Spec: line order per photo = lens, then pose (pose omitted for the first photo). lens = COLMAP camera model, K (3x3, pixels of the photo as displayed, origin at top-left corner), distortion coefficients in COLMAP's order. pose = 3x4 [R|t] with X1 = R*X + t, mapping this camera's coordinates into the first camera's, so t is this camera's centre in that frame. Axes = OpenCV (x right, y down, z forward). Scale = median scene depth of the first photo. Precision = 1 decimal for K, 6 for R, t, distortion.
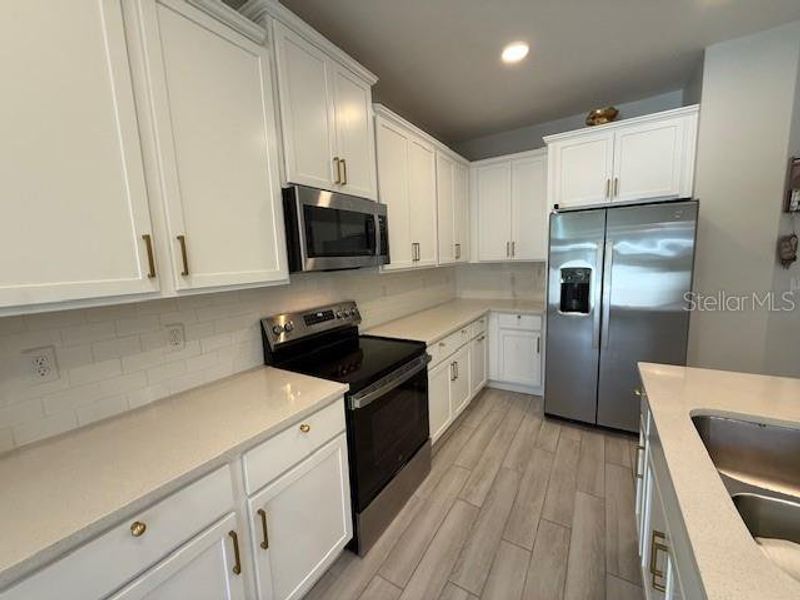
lens RADIAL K [[319.2, 0, 398.0], [0, 319.2, 299.3], [0, 0, 1]] dist [0.000727, -0.000228]
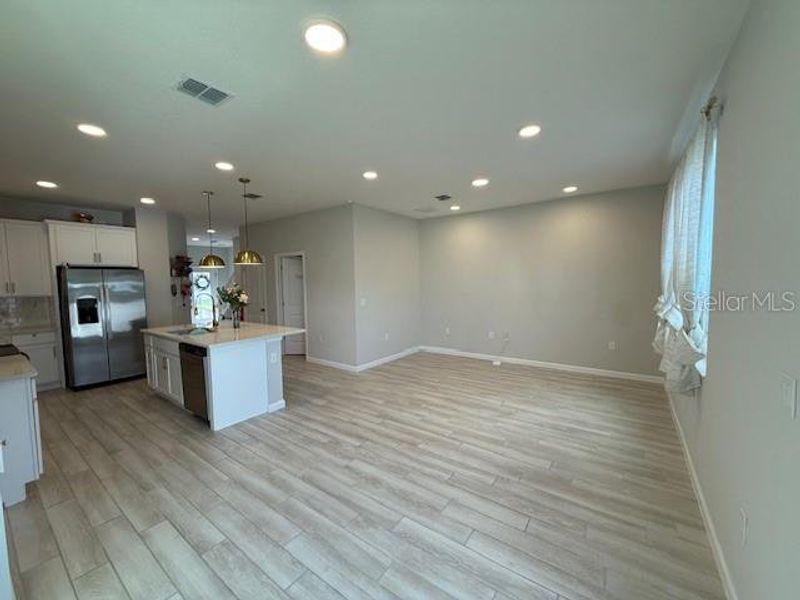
lens RADIAL K [[319.2, 0, 399.0], [0, 319.2, 300.2], [0, 0, 1]] dist [0.000727, -0.000228]
pose [[0.061142, -0.019538, 0.997938, -1.439516], [0.145579, 0.989291, 0.010449, 0.185283], [-0.987455, 0.144640, 0.063332, -1.100079]]
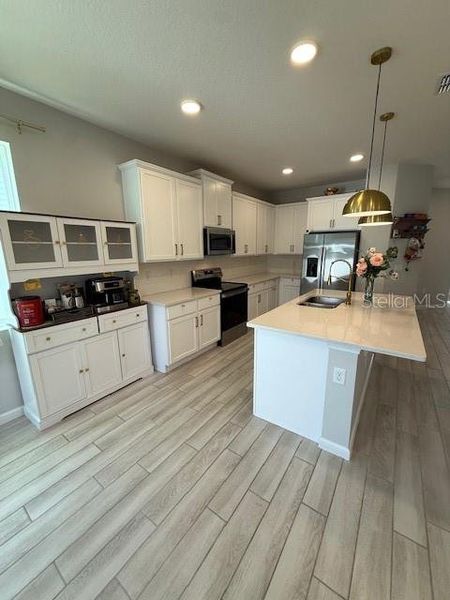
lens RADIAL K [[239.4, 0, 225.3], [0, 239.4, 298.4], [0, 0, 1]] dist [0.000727, -0.000228]
pose [[0.998027, 0.043427, -0.045350, -0.001630], [-0.039936, 0.996365, 0.075242, 0.117139], [0.048453, -0.073283, 0.996133, -1.036141]]
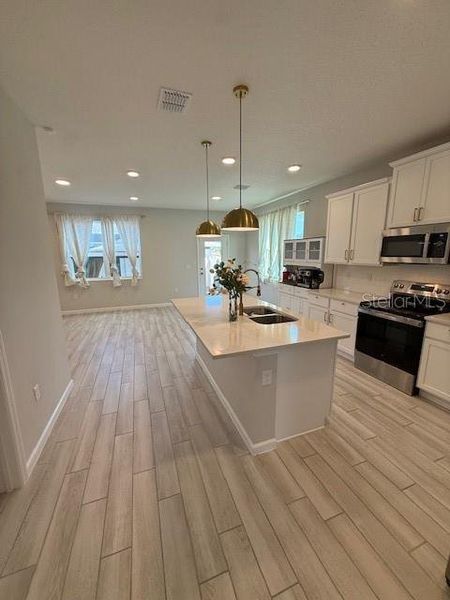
lens RADIAL K [[239.4, 0, 226.7], [0, 239.4, 299.0], [0, 0, 1]] dist [0.000727, -0.000228]
pose [[-0.602043, 0.200611, -0.772852, 1.586612], [-0.071221, 0.950573, 0.302223, -0.232856], [0.795281, 0.236995, -0.557998, 0.884151]]
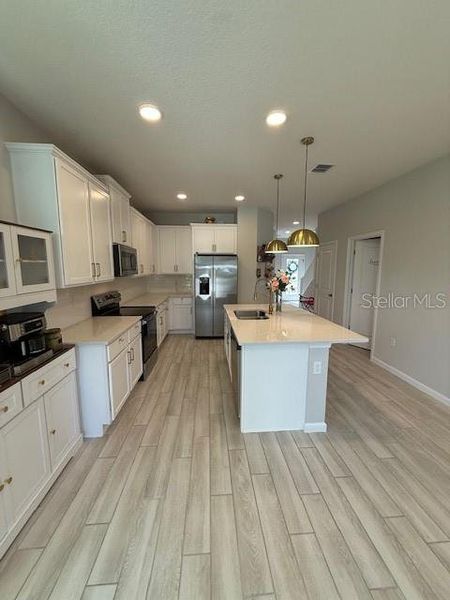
lens RADIAL K [[239.4, 0, 225.8], [0, 239.4, 298.5], [0, 0, 1]] dist [0.000727, -0.000228]
pose [[0.801834, -0.033559, 0.596603, -0.592692], [0.042390, 0.999101, -0.000772, 0.103054], [-0.596041, 0.025909, 0.802536, -0.838072]]
